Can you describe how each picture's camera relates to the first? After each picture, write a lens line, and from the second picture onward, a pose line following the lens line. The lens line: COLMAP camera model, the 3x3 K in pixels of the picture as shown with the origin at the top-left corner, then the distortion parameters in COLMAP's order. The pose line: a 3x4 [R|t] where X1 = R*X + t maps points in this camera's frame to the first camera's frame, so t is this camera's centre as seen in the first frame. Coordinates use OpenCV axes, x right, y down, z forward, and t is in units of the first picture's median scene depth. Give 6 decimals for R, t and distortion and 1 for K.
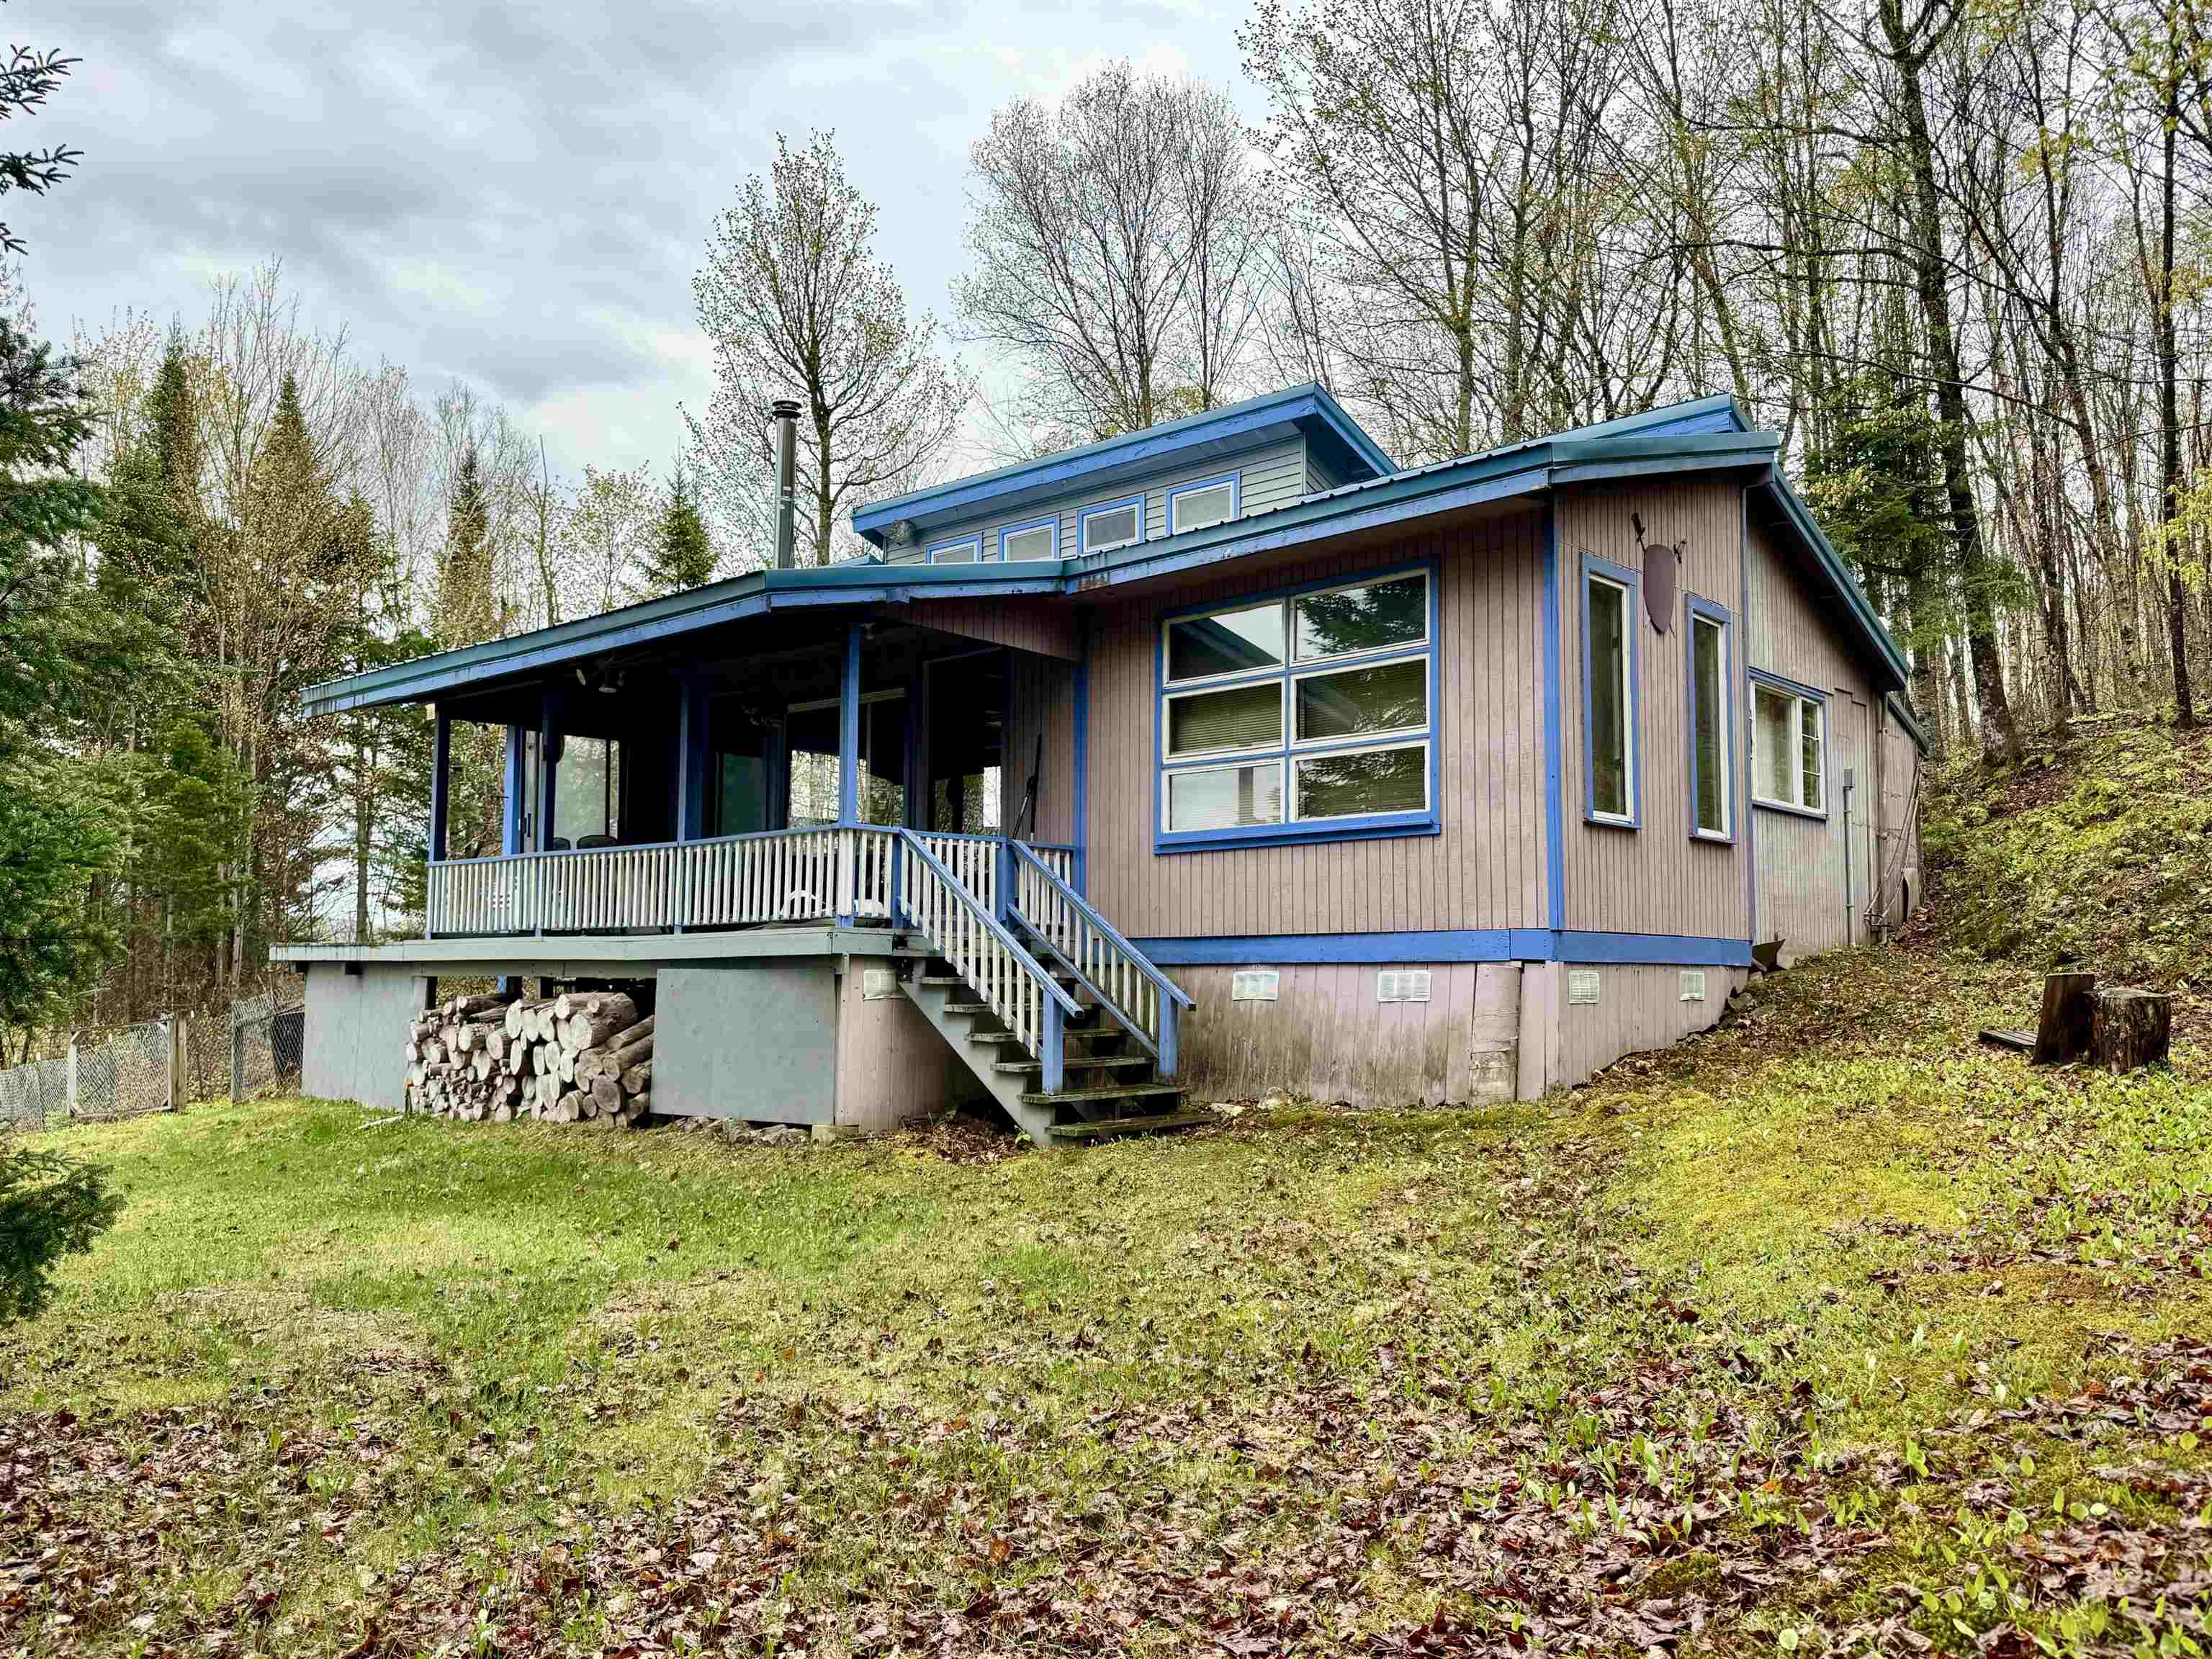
lens RADIAL K [[1623.2, 0, 1111.1], [0, 1623.2, 827.6], [0, 0, 1]] dist [0.073861, -0.018274]
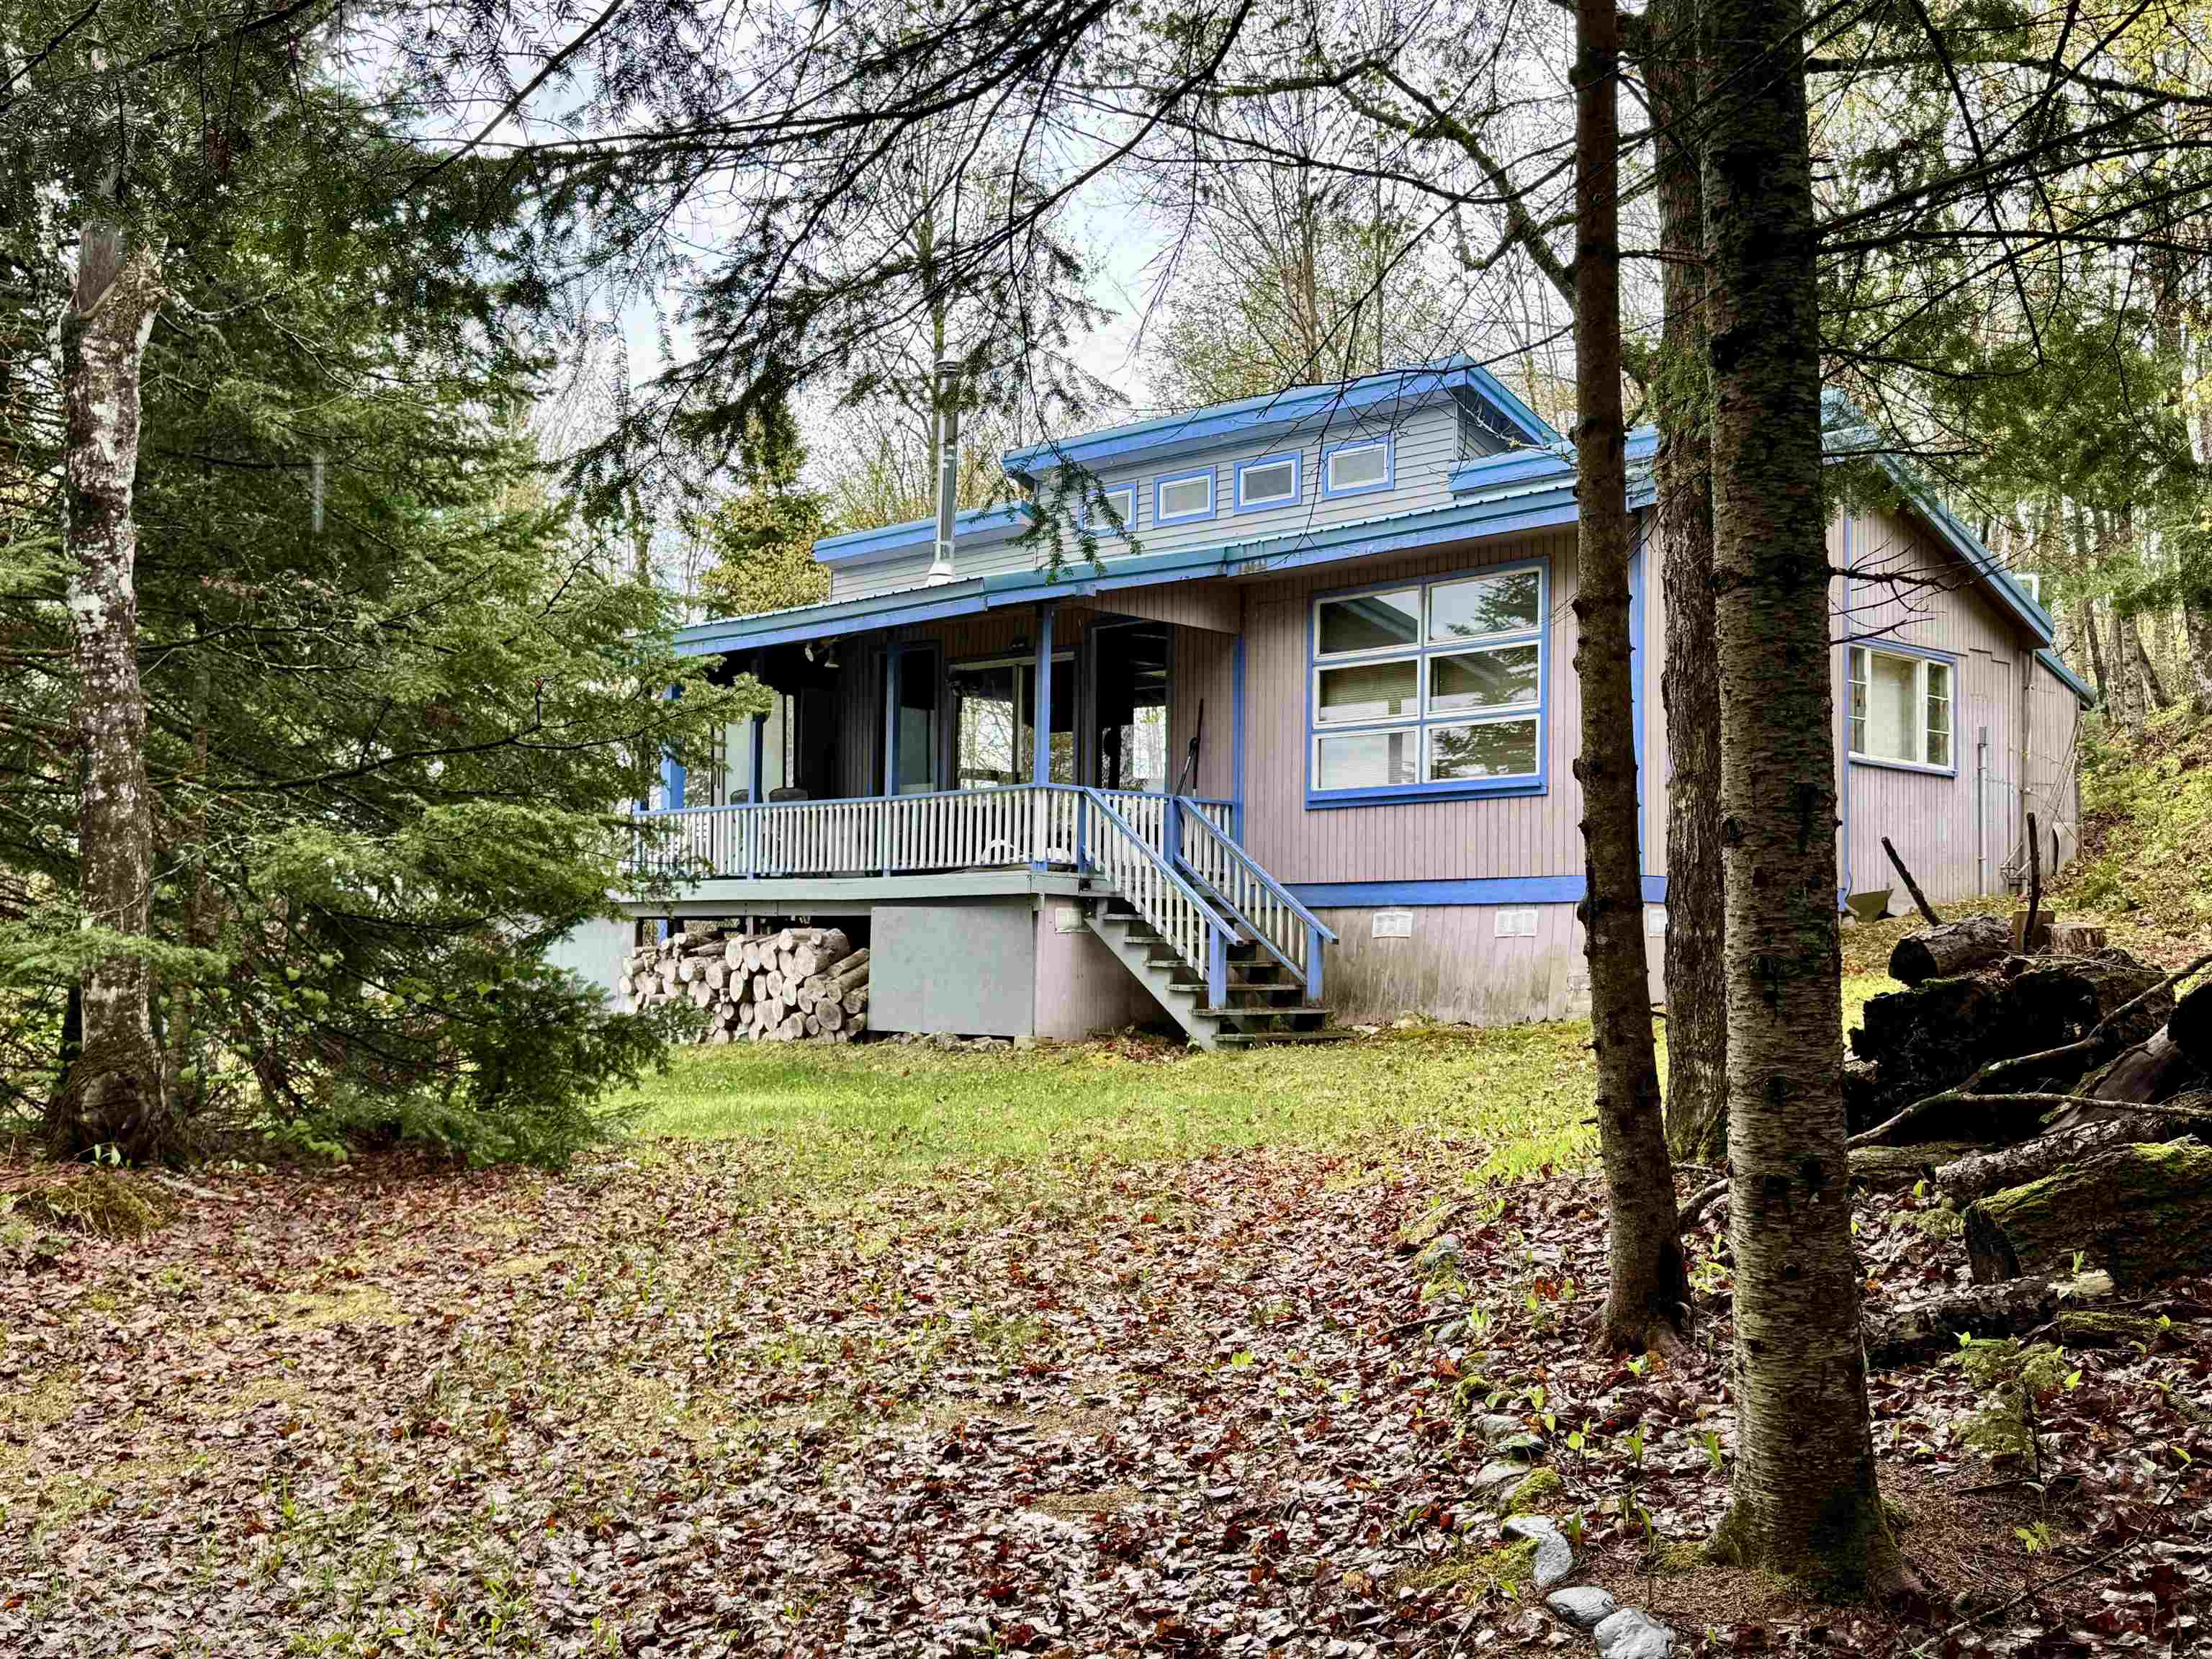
lens RADIAL K [[2497.5, 0, 1105.0], [0, 2497.5, 827.1], [0, 0, 1]] dist [0.096319, 0.000000]
pose [[0.998087, 0.005078, -0.061618, -0.005174], [-0.003144, 0.999501, 0.031445, -0.026378], [0.061747, -0.031191, 0.997604, -0.765019]]
